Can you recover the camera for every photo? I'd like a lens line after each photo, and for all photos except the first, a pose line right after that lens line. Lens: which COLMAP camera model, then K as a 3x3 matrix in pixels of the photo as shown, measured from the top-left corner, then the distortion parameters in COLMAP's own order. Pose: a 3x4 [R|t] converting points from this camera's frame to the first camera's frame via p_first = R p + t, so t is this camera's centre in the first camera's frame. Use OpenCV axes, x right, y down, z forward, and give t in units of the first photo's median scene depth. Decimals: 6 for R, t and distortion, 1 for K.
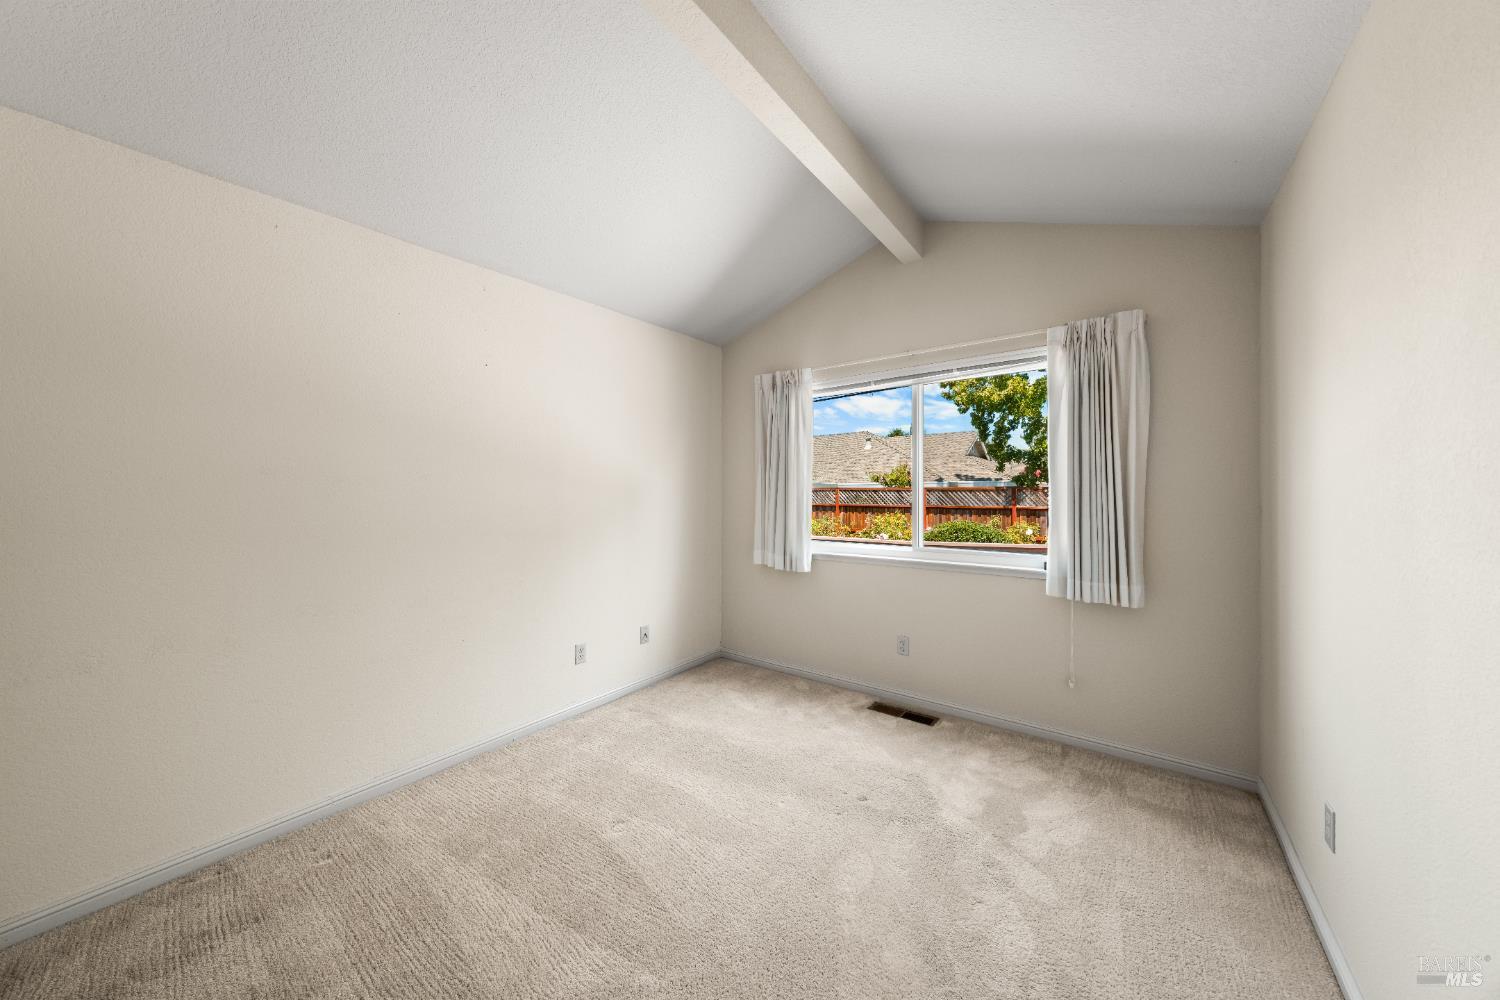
lens RADIAL K [[505.3, 0, 754.0], [0, 505.3, 493.1], [0, 0, 1]] dist [-0.000164, -0.000085]
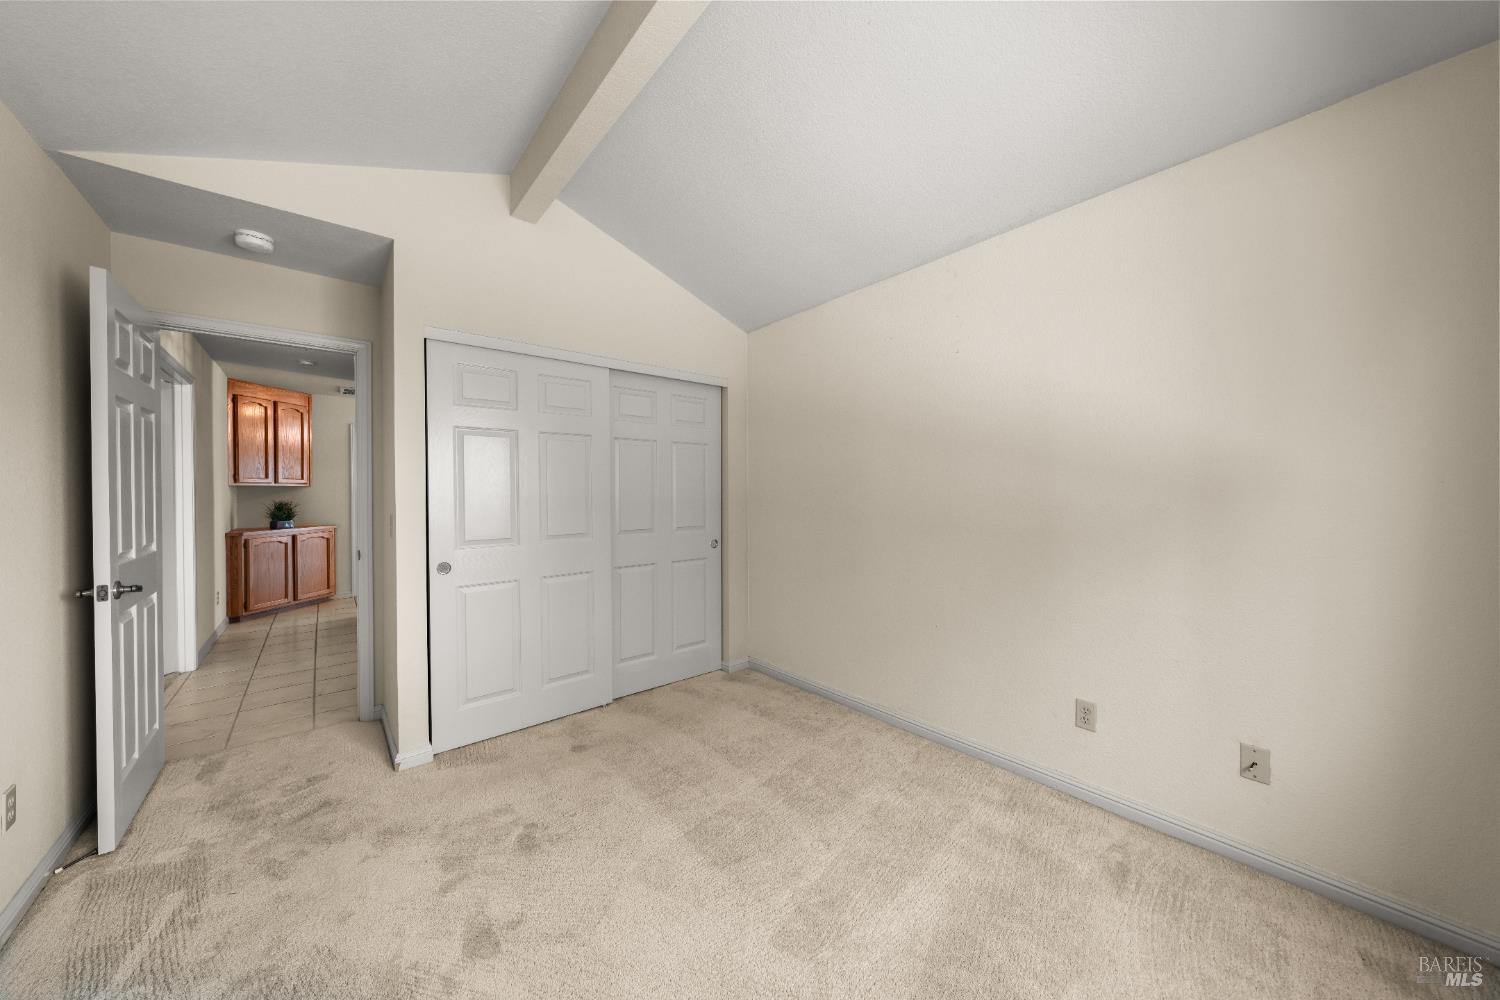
lens RADIAL K [[505.3, 0, 754.0], [0, 505.3, 493.1], [0, 0, 1]] dist [-0.000164, -0.000085]
pose [[-0.228698, 0.006680, -0.973475, 0.426412], [0.011154, 0.999929, 0.004242, 0.007696], [0.973434, -0.009888, -0.228756, 0.719416]]
